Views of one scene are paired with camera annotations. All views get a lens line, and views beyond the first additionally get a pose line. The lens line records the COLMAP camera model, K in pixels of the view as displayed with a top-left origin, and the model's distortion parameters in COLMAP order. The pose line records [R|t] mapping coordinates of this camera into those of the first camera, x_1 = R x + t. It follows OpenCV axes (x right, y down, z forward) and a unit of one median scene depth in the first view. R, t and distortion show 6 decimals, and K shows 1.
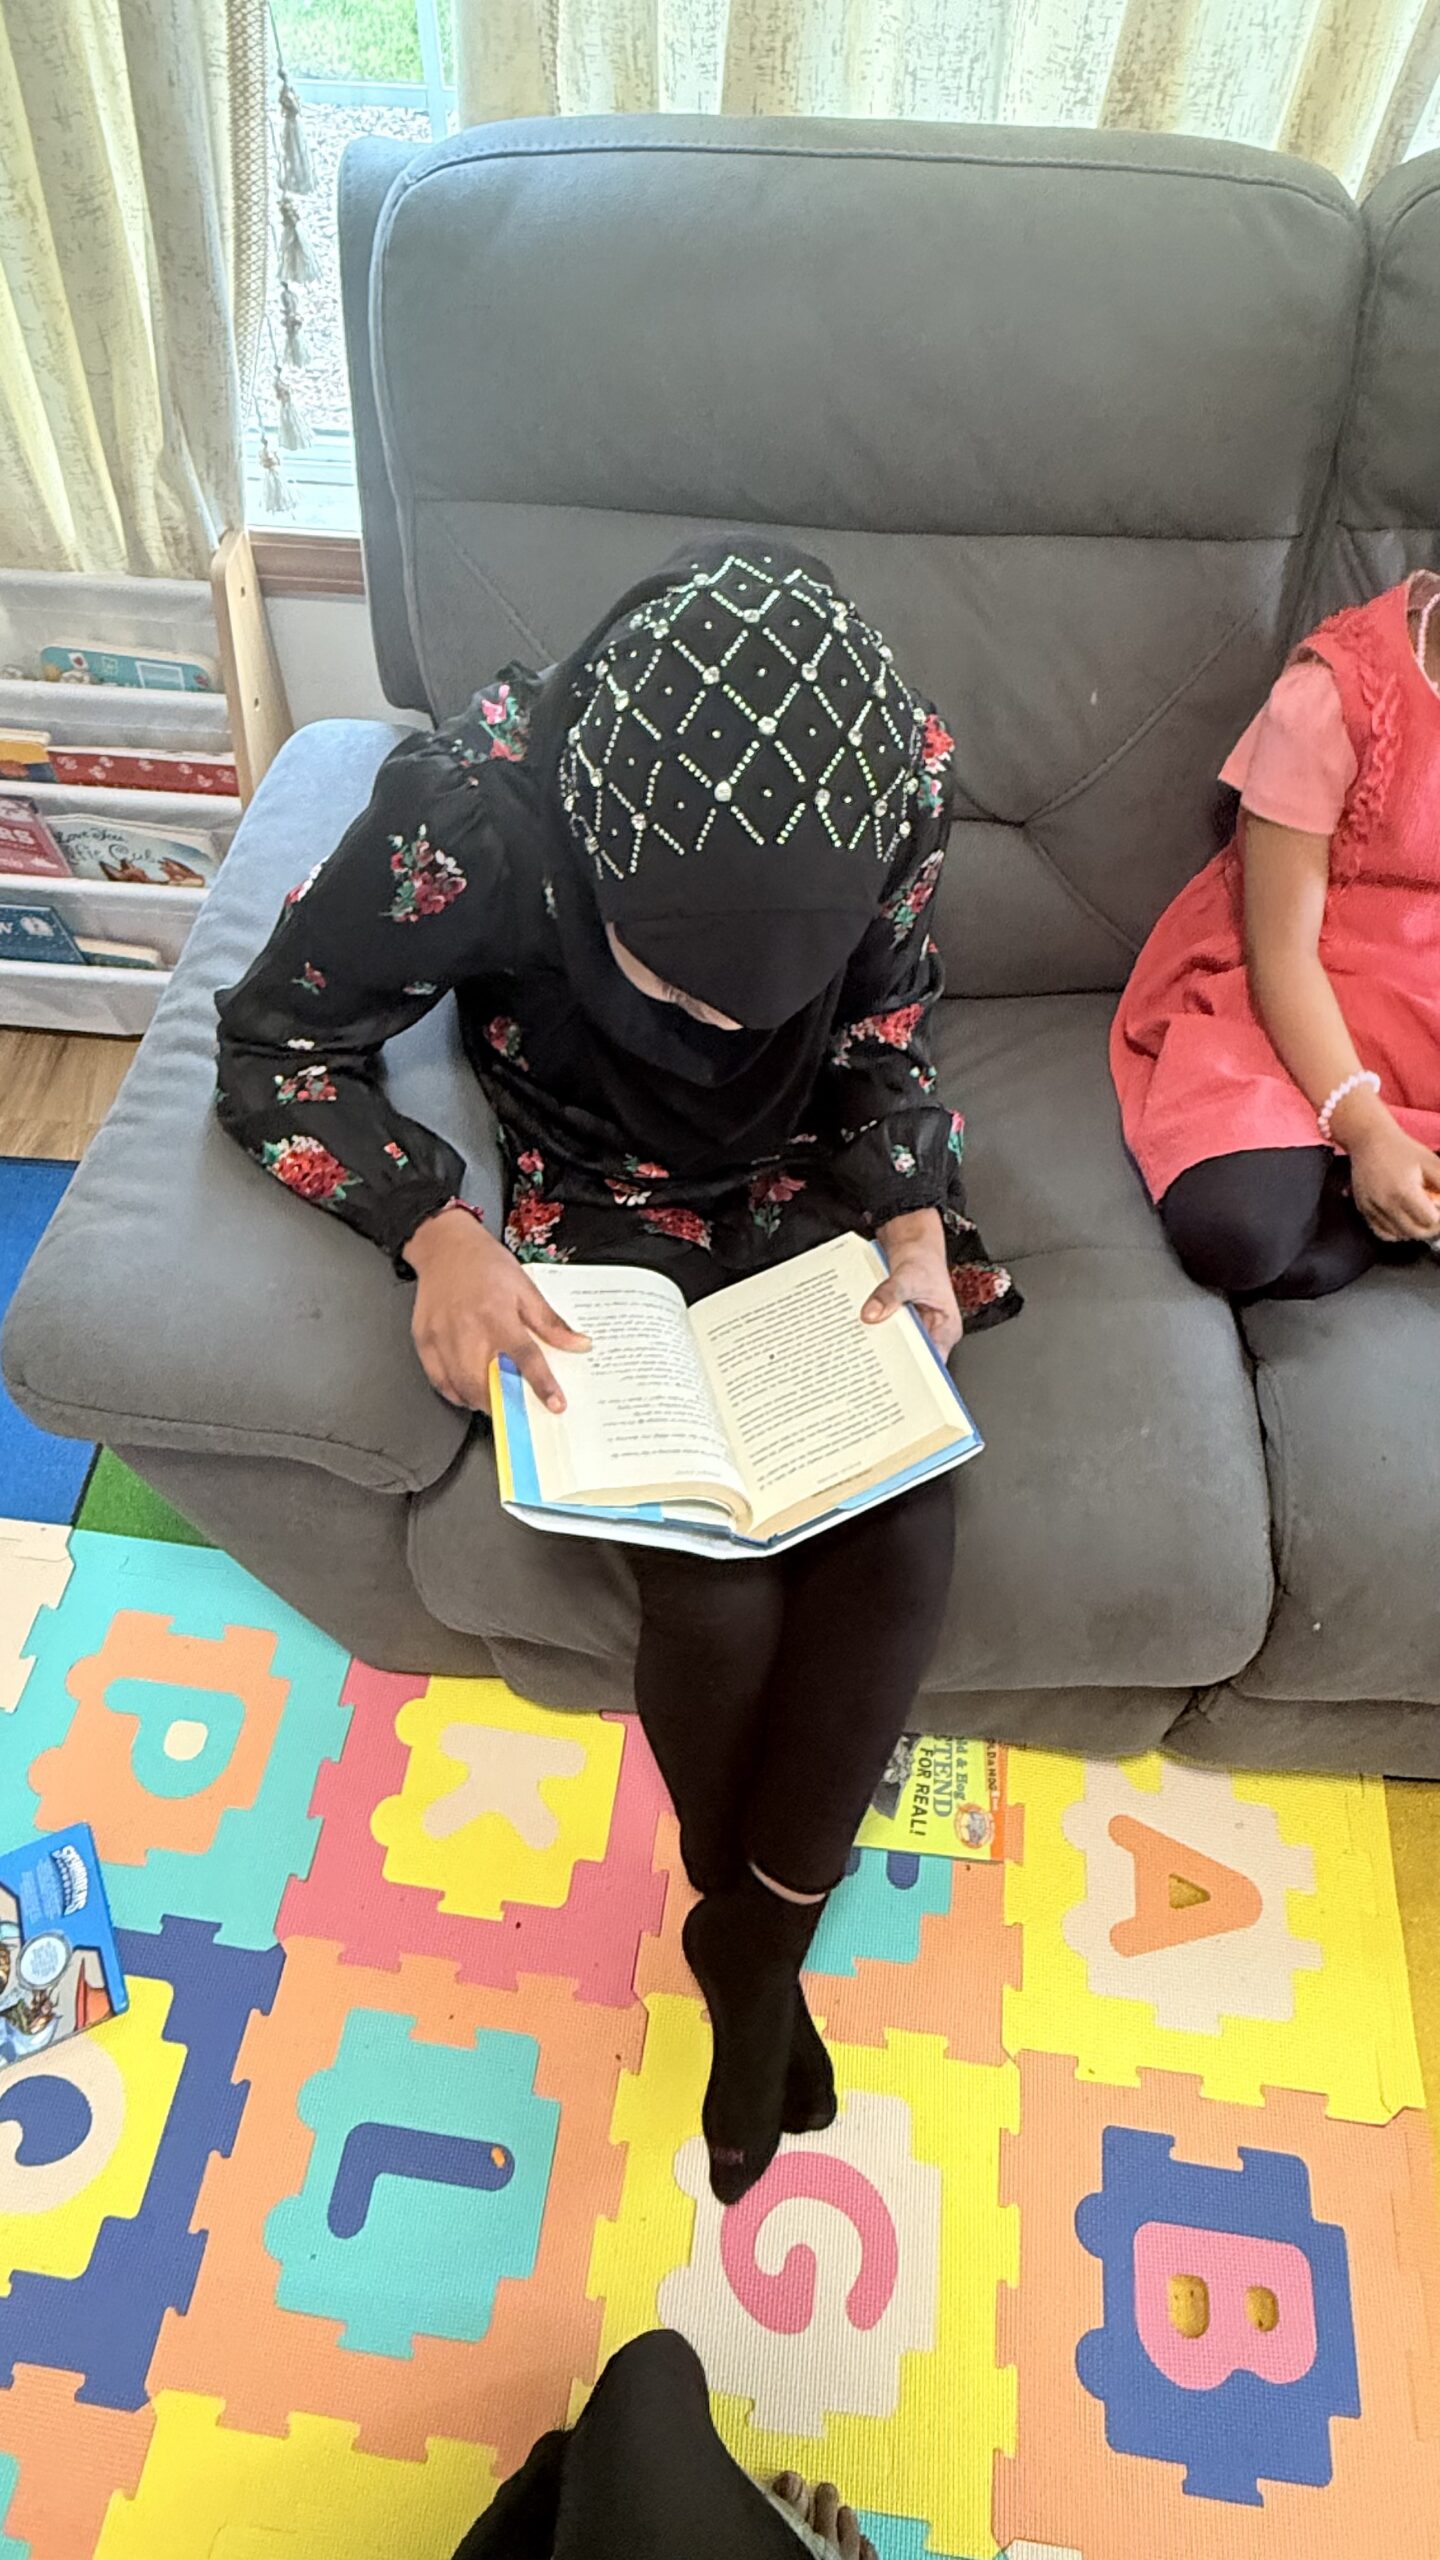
lens RADIAL K [[1471.4, 0, 718.2], [0, 1471.4, 1324.3], [0, 0, 1]] dist [0.002160, 0.000869]
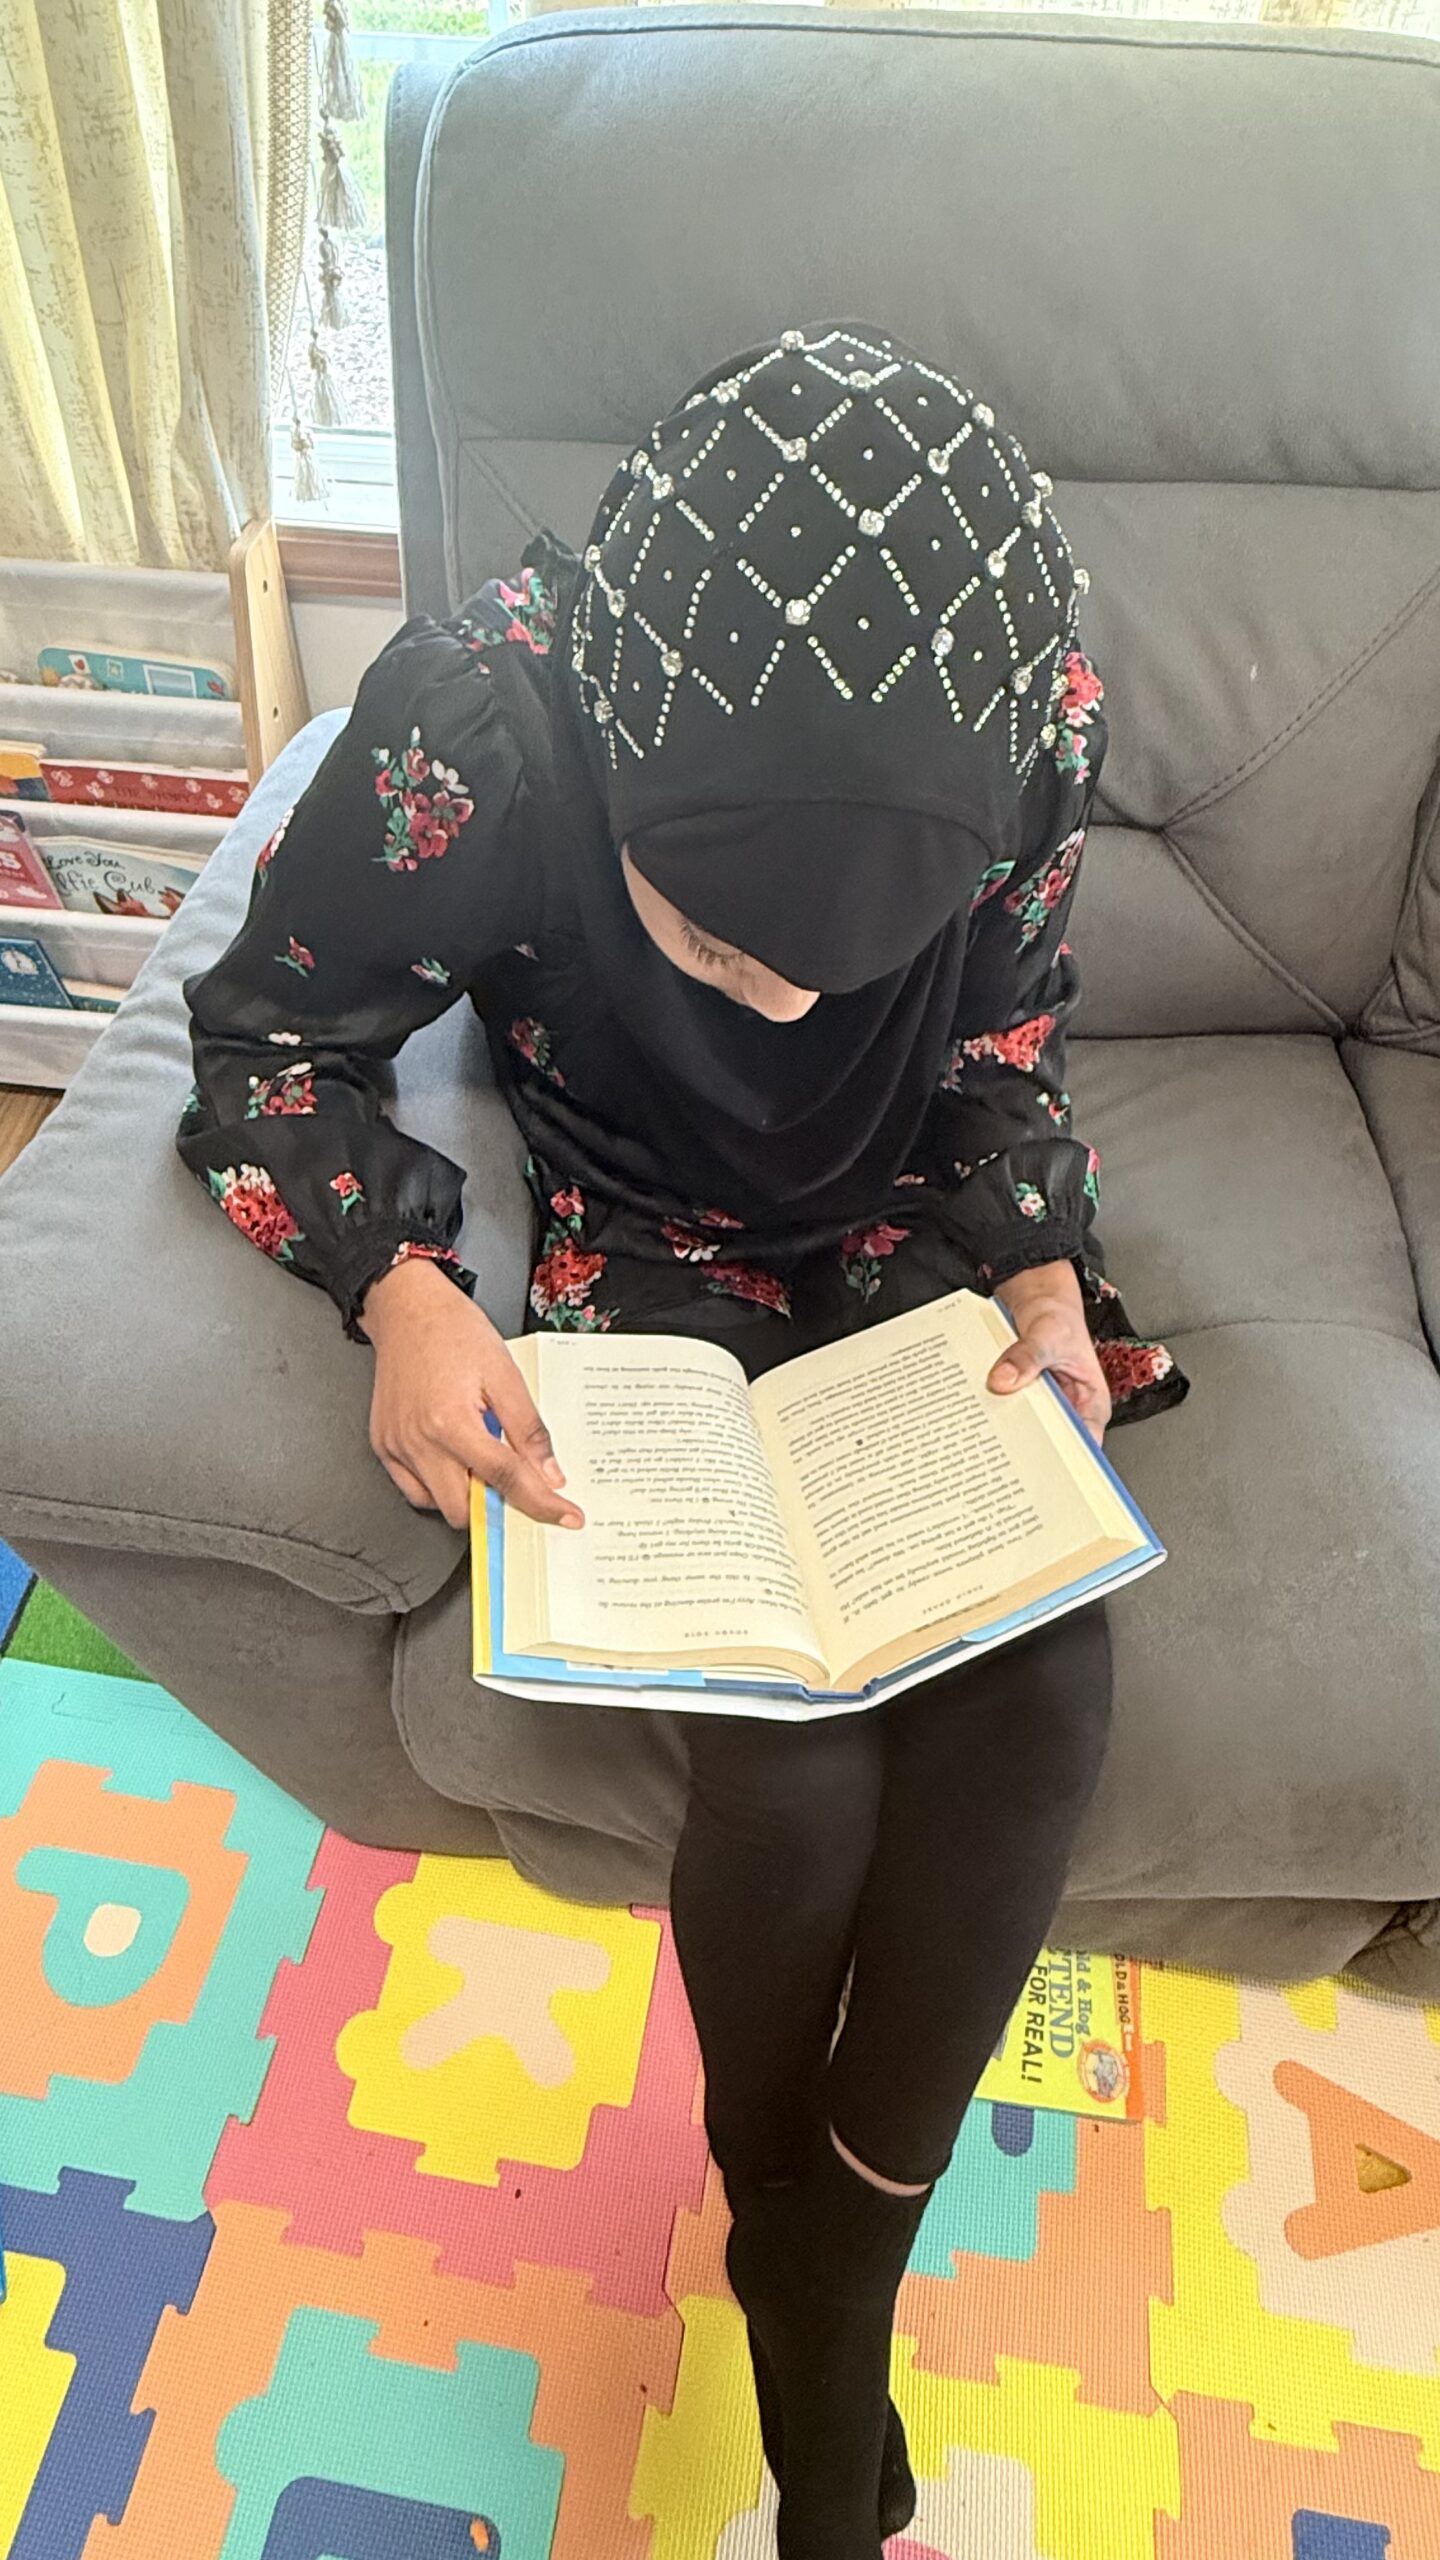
lens RADIAL K [[1519.5, 0, 720.0], [0, 1519.5, 1280.0], [0, 0, 1]] dist [0.000870, 0.001691]
pose [[0.999587, 0.018096, -0.022327, -0.021602], [-0.020638, 0.992629, -0.119419, 0.026298], [0.020001, 0.119831, 0.992593, 0.158276]]
